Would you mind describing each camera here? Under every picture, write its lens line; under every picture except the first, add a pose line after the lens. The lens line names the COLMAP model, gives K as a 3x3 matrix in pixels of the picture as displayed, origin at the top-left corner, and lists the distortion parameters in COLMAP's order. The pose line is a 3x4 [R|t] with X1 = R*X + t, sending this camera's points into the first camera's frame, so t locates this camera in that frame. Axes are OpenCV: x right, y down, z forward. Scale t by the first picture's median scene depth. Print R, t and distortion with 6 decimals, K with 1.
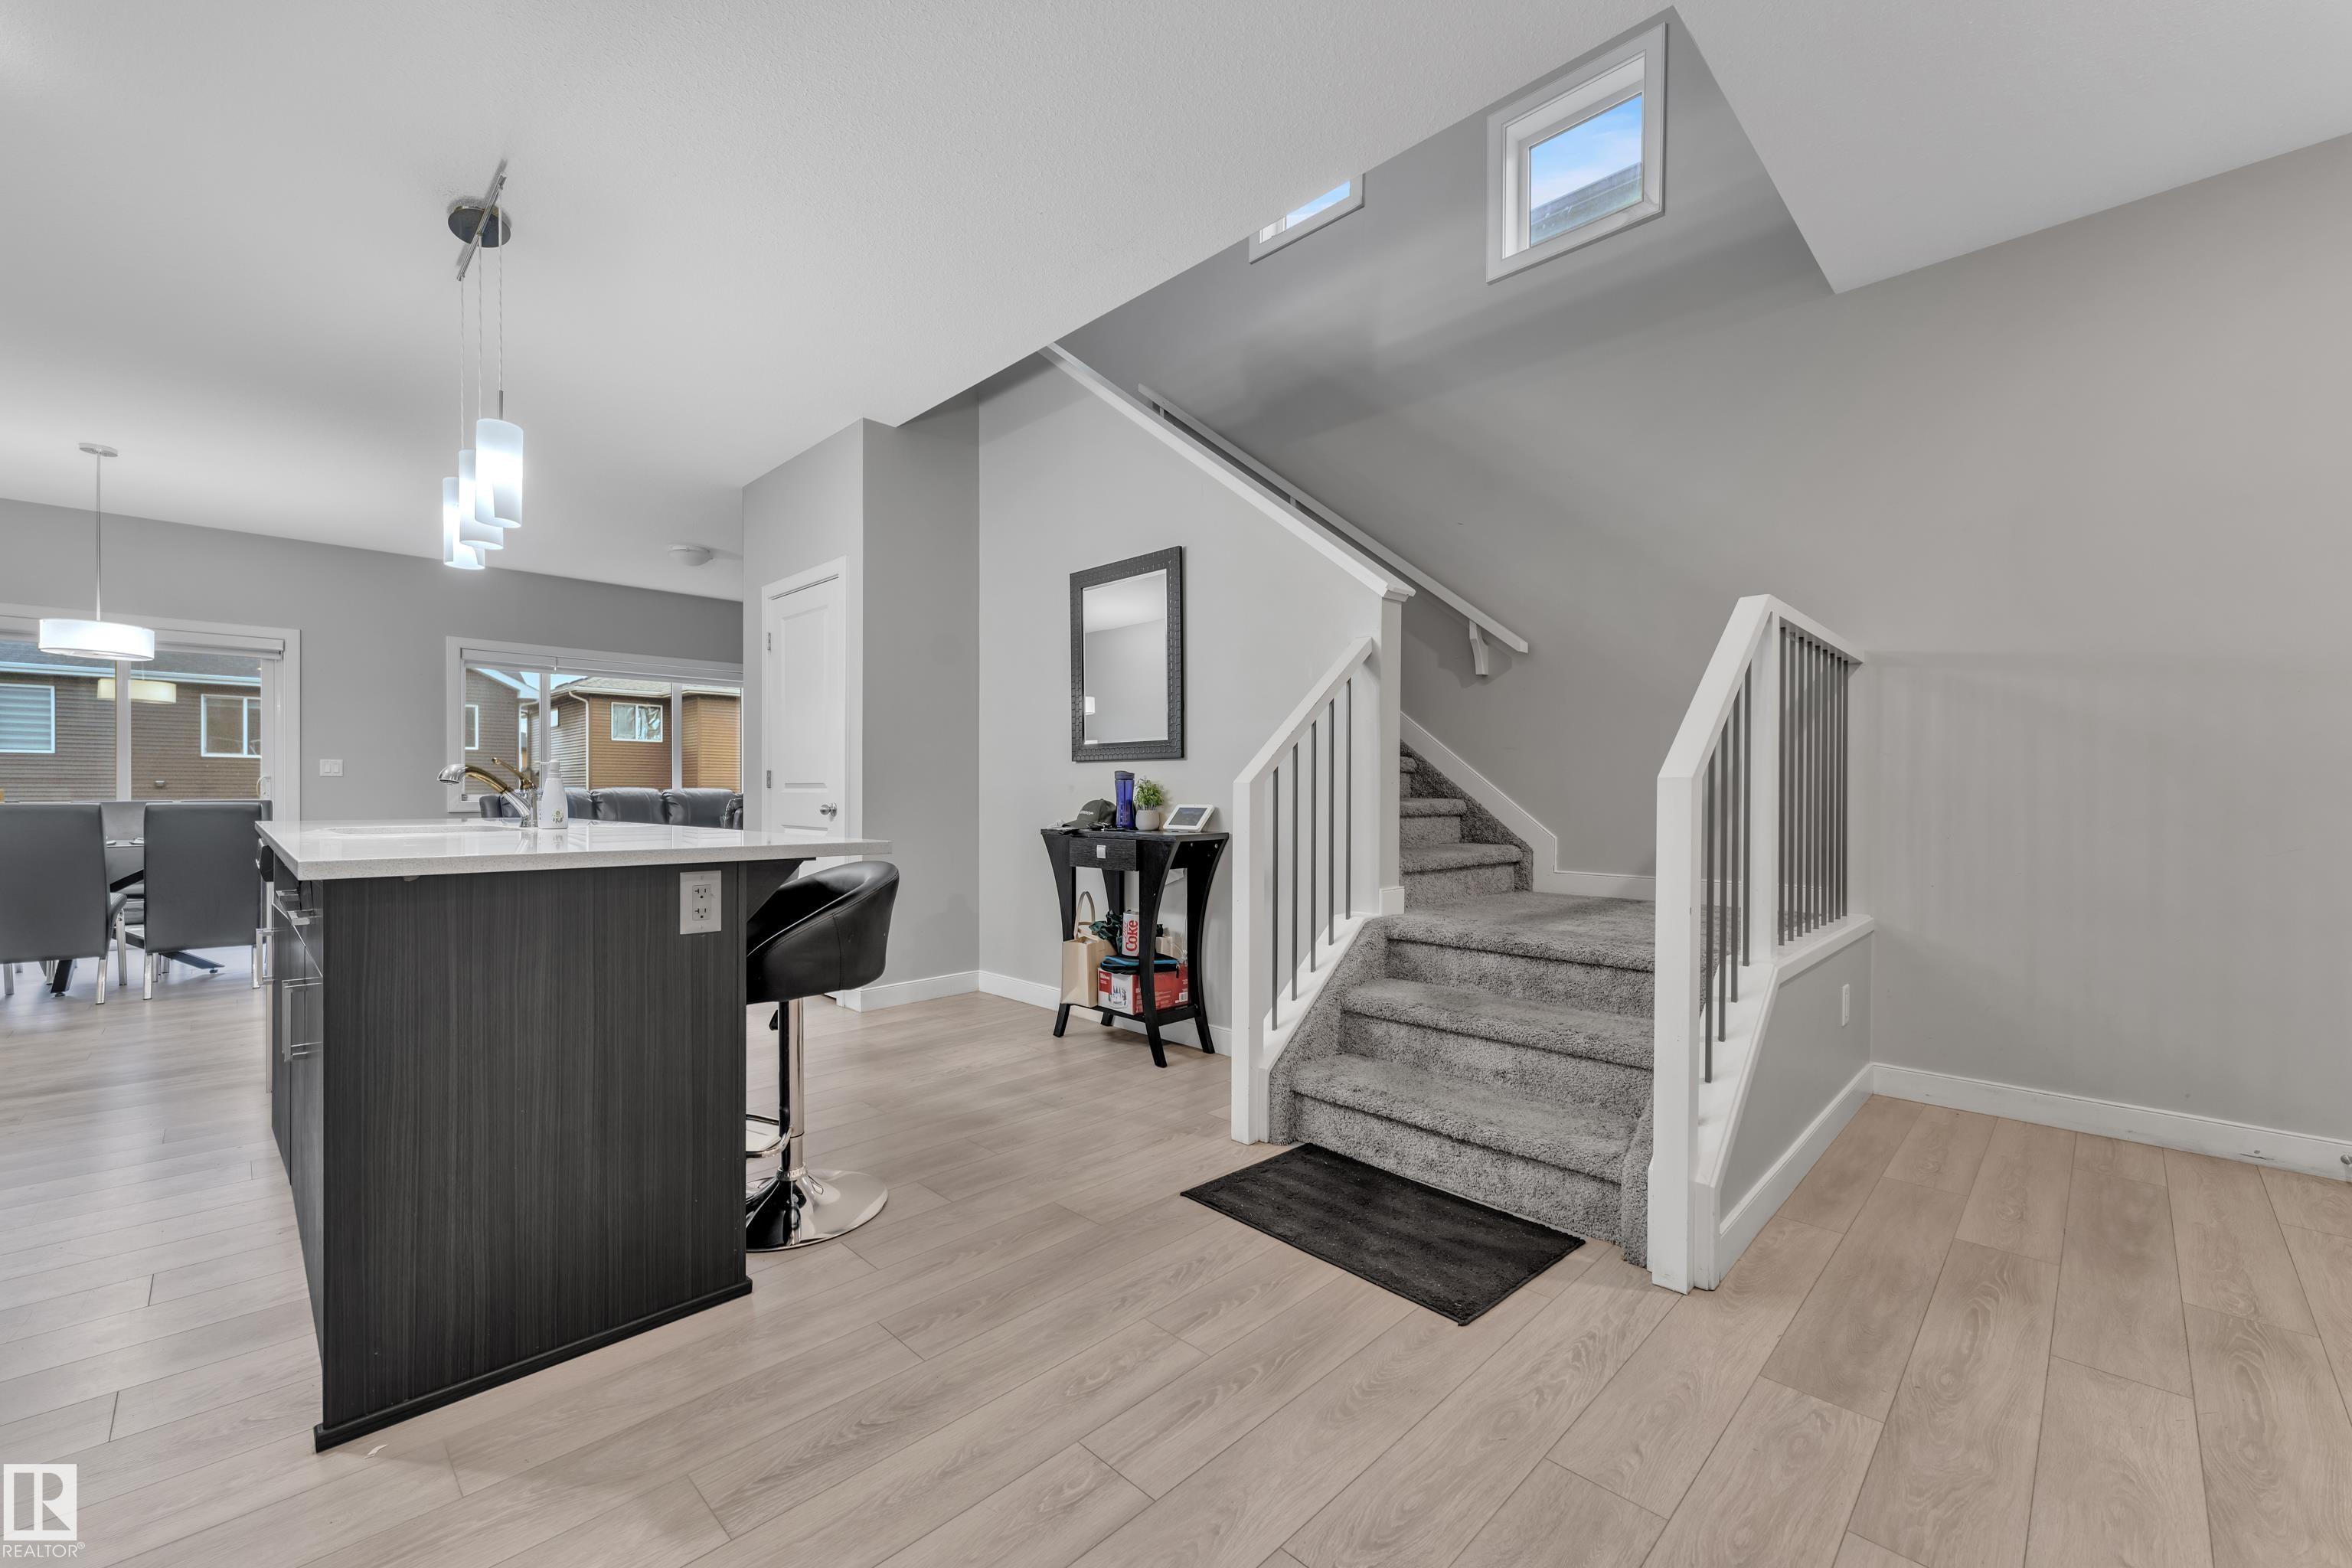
lens RADIAL K [[946.5, 0, 1177.9], [0, 946.5, 797.6], [0, 0, 1]] dist [0.001734, 0.000090]
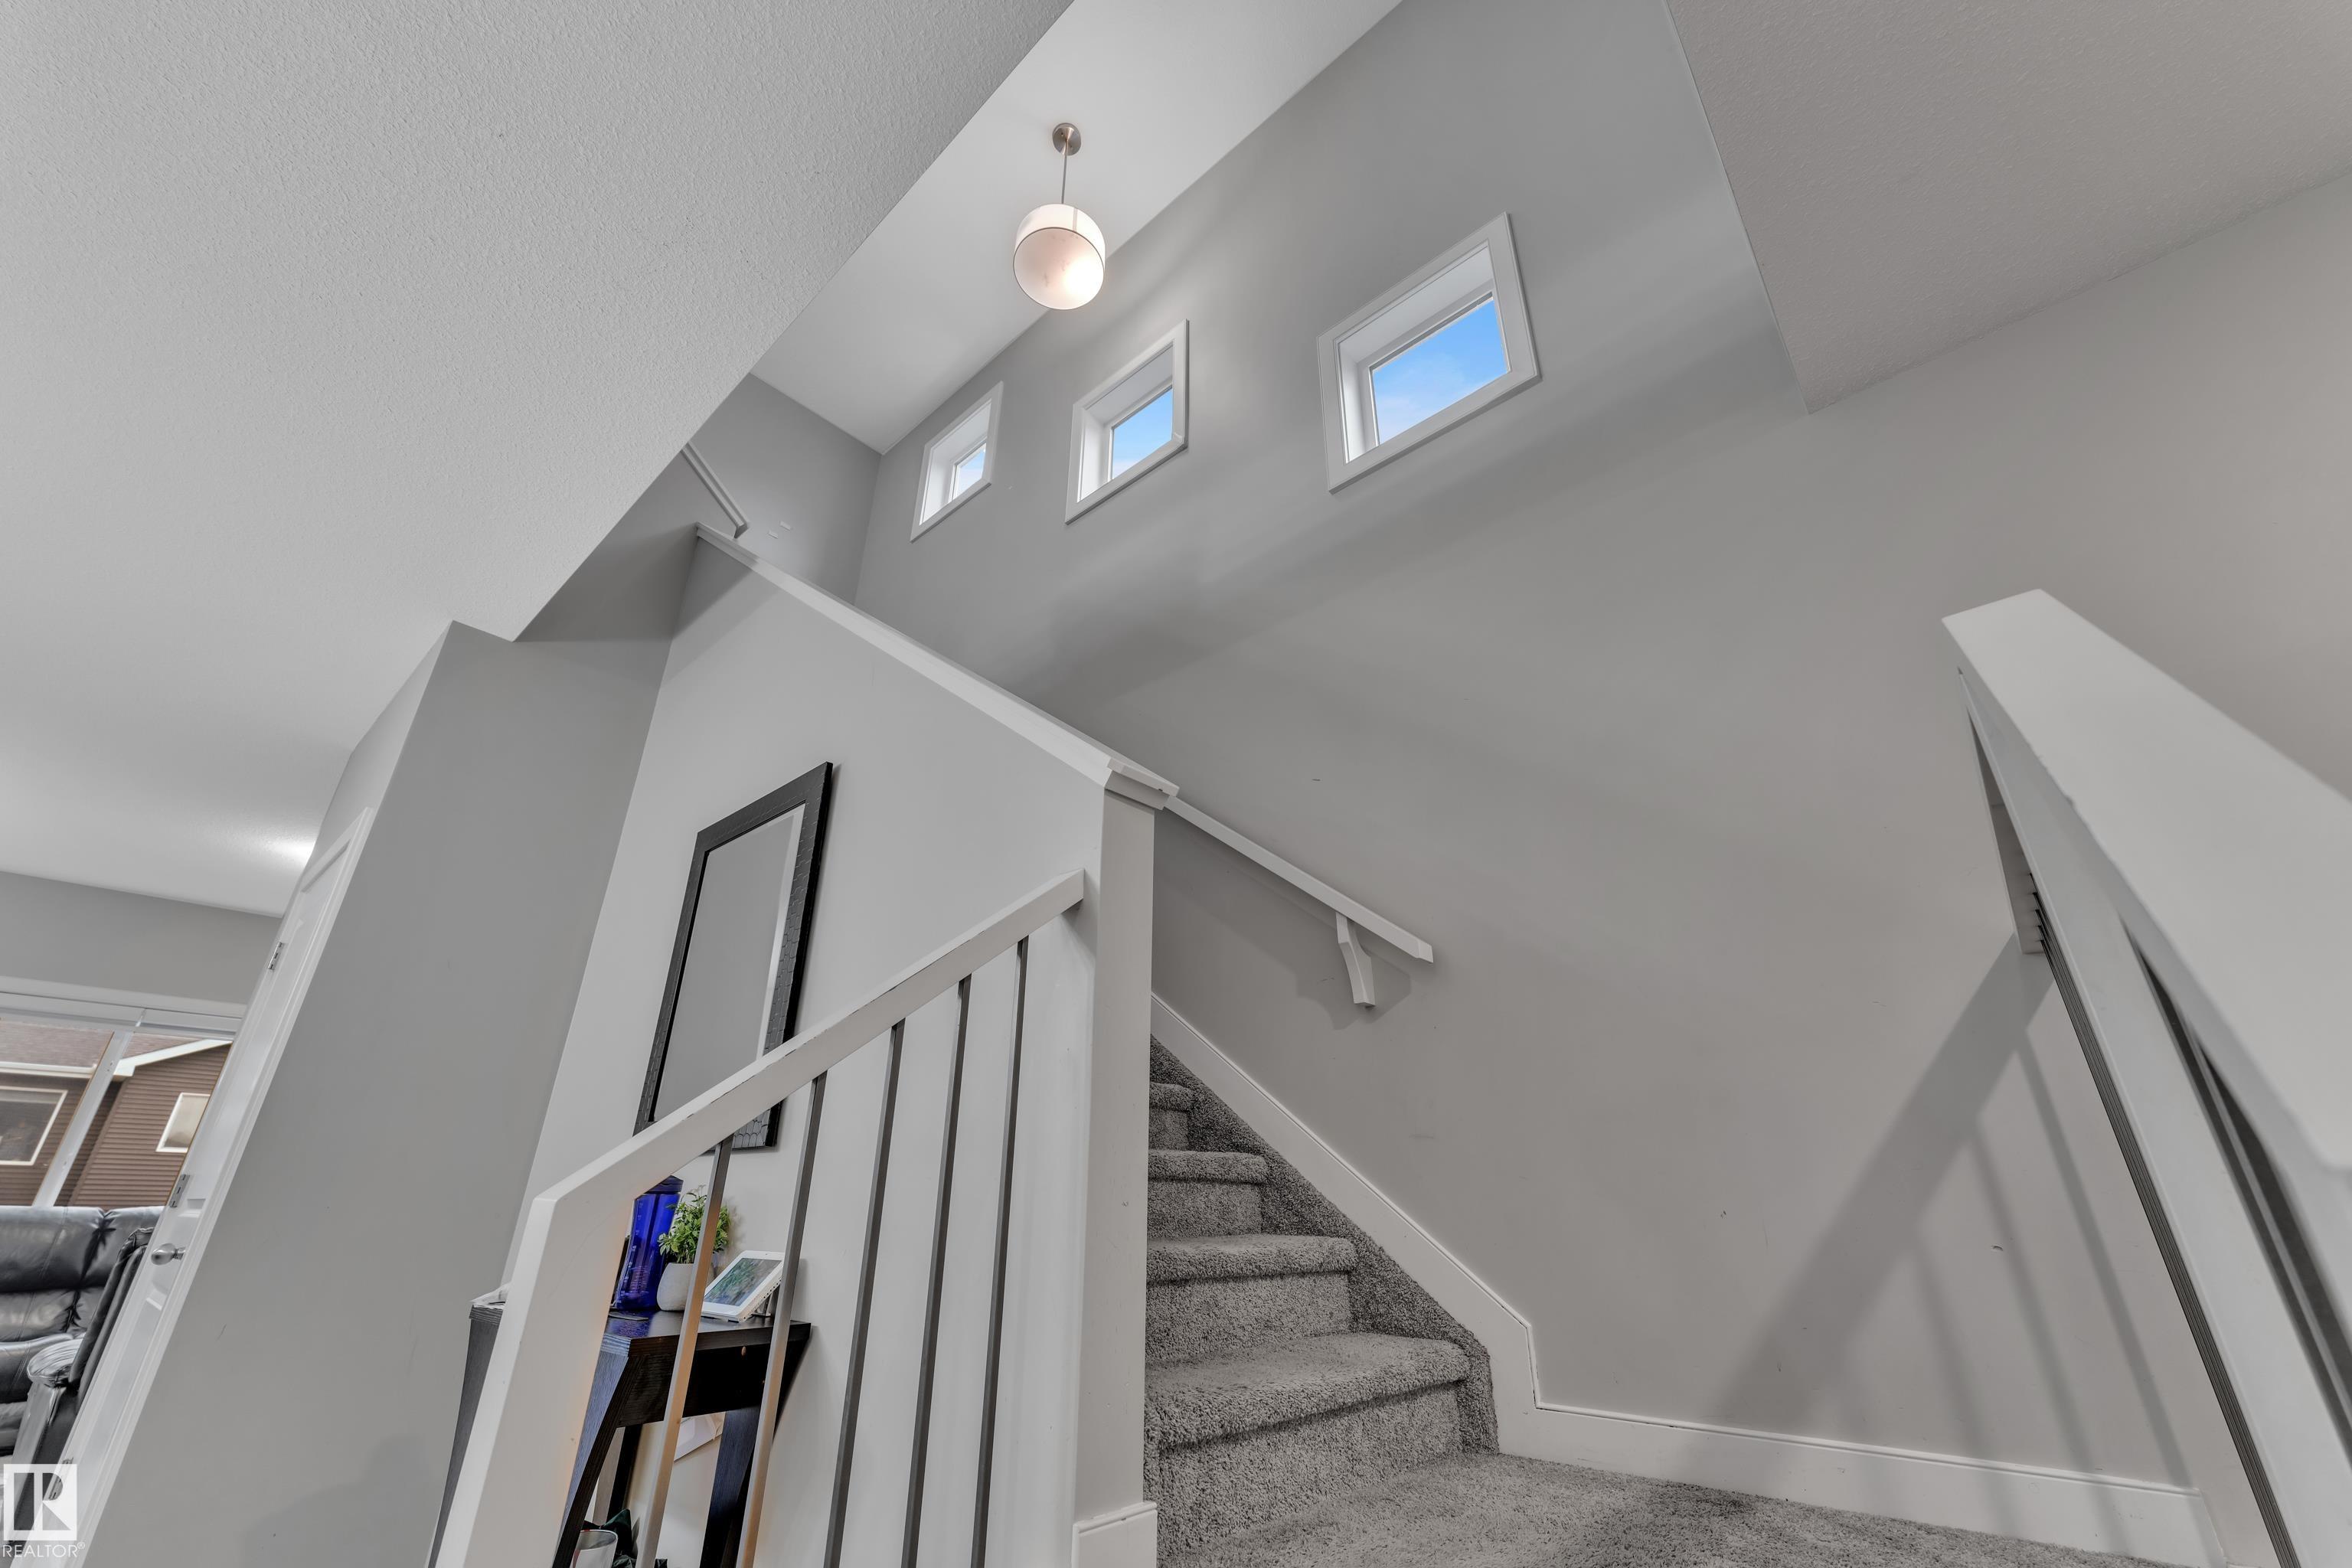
lens RADIAL K [[946.5, 0, 1169.3], [0, 946.5, 783.4], [0, 0, 1]] dist [0.001734, 0.000090]
pose [[0.998825, 0.025078, 0.041469, 0.260912], [-0.005346, 0.907494, -0.420031, -0.009356], [-0.048166, 0.419315, 0.906562, 0.627333]]
